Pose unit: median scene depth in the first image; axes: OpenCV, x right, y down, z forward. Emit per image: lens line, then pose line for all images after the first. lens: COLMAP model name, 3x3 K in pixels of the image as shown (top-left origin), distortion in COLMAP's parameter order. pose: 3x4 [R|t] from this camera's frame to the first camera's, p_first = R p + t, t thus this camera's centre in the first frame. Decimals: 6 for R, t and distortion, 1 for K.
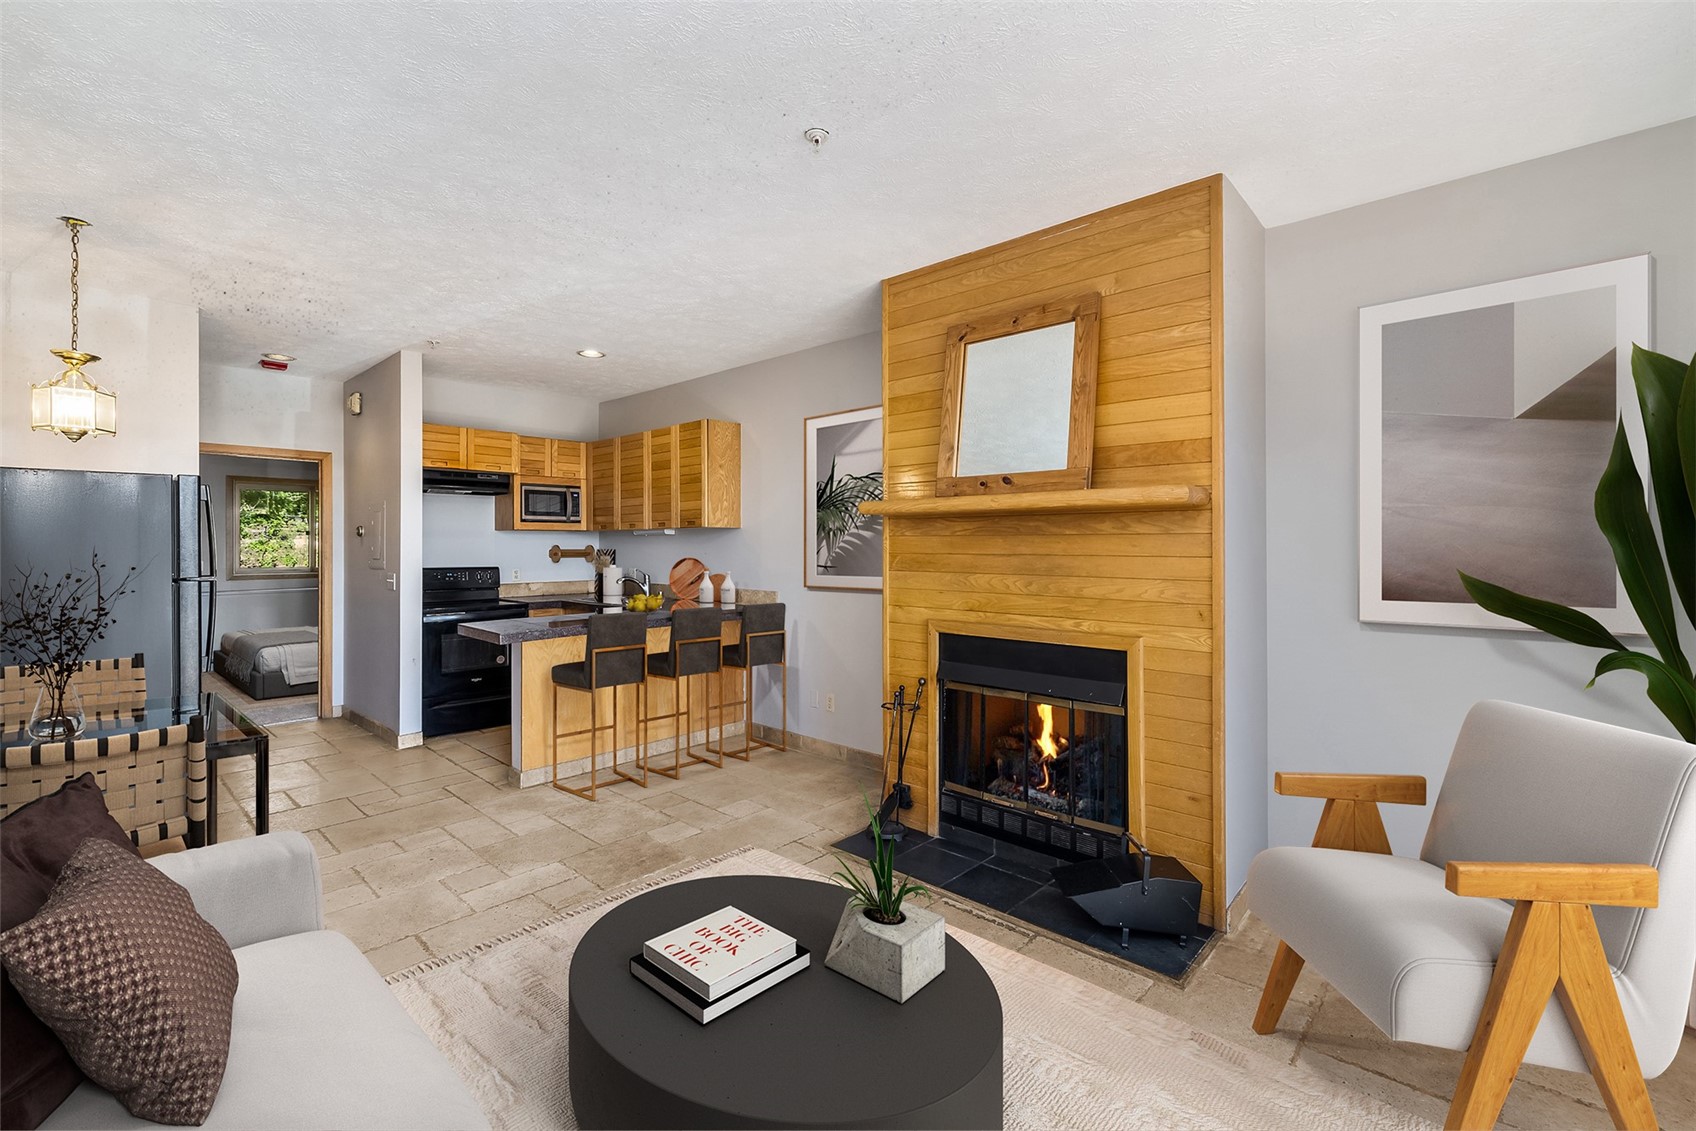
lens RADIAL K [[724.8, 0, 851.6], [0, 724.8, 554.0], [0, 0, 1]] dist [0.000996, -0.000803]
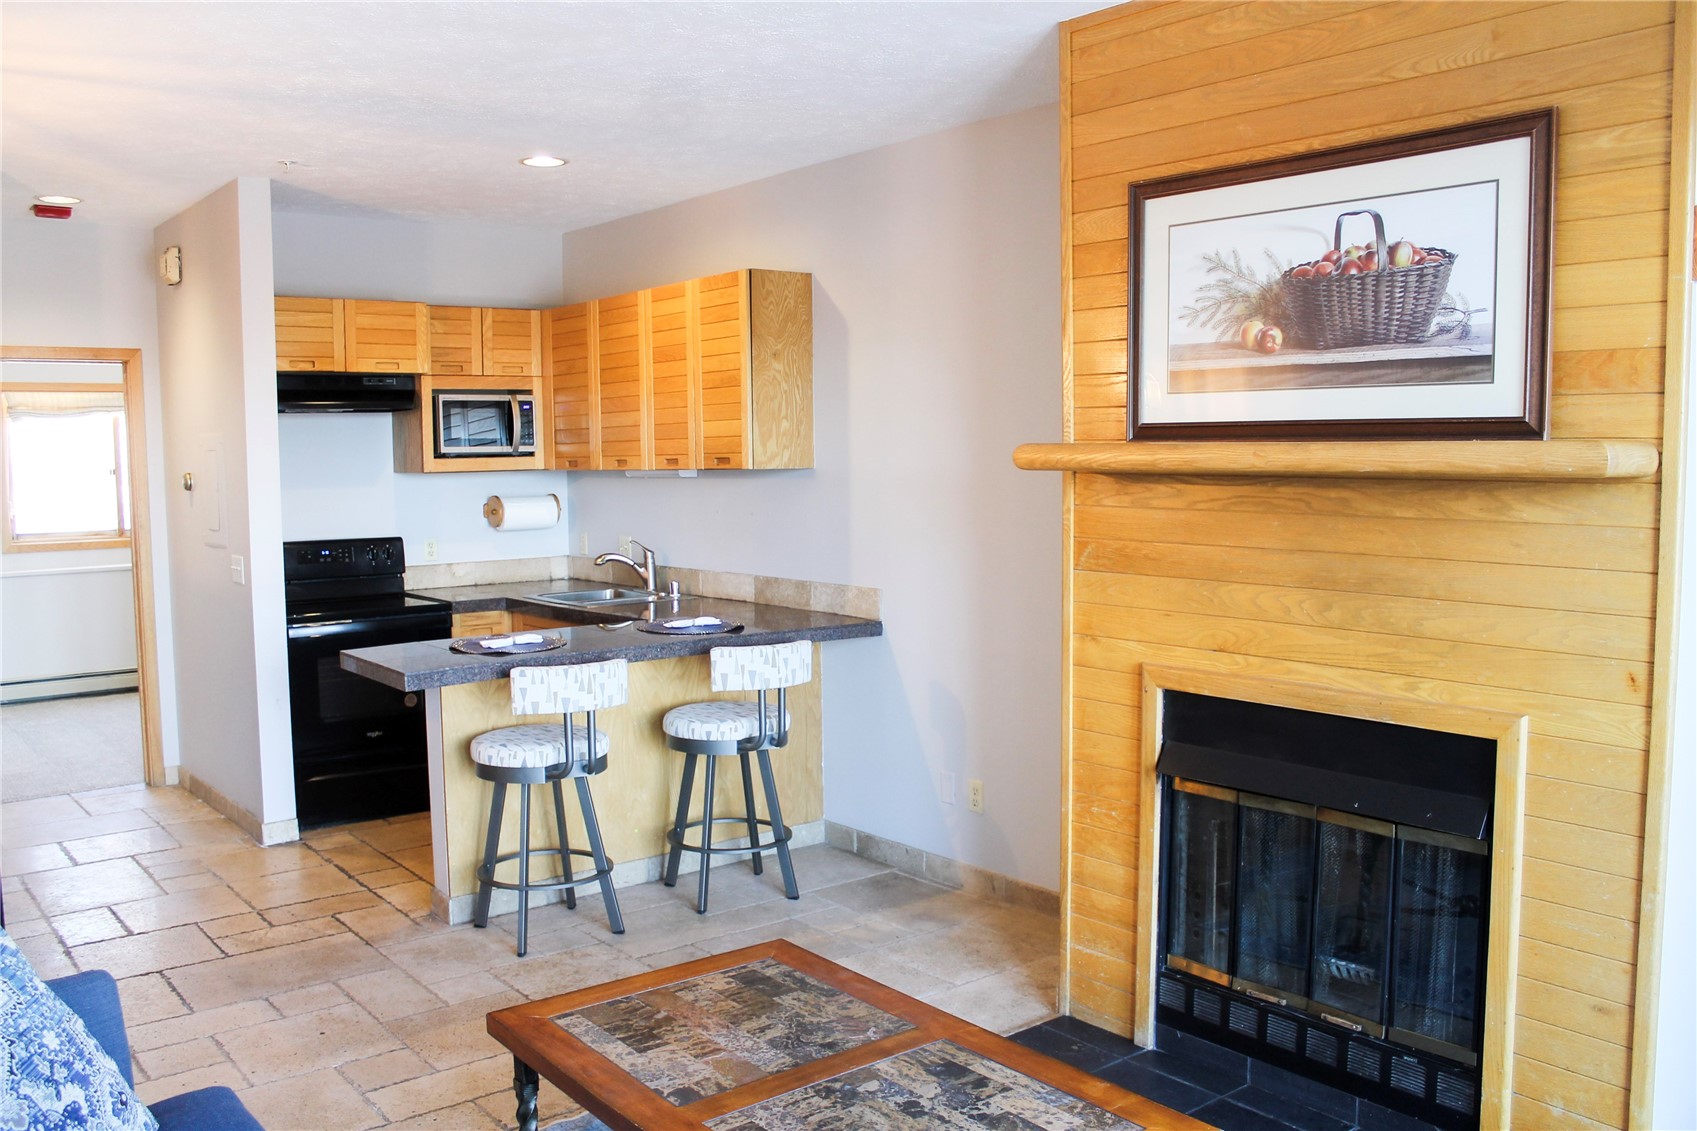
lens RADIAL K [[1467.0, 0, 843.6], [0, 1467.0, 558.1], [0, 0, 1]] dist [-0.145107, 0.104186]
pose [[0.986278, 0.003436, -0.165060, 0.062595], [0.011398, 0.995981, 0.088836, -0.084409], [0.164702, -0.089499, 0.982275, -0.092796]]
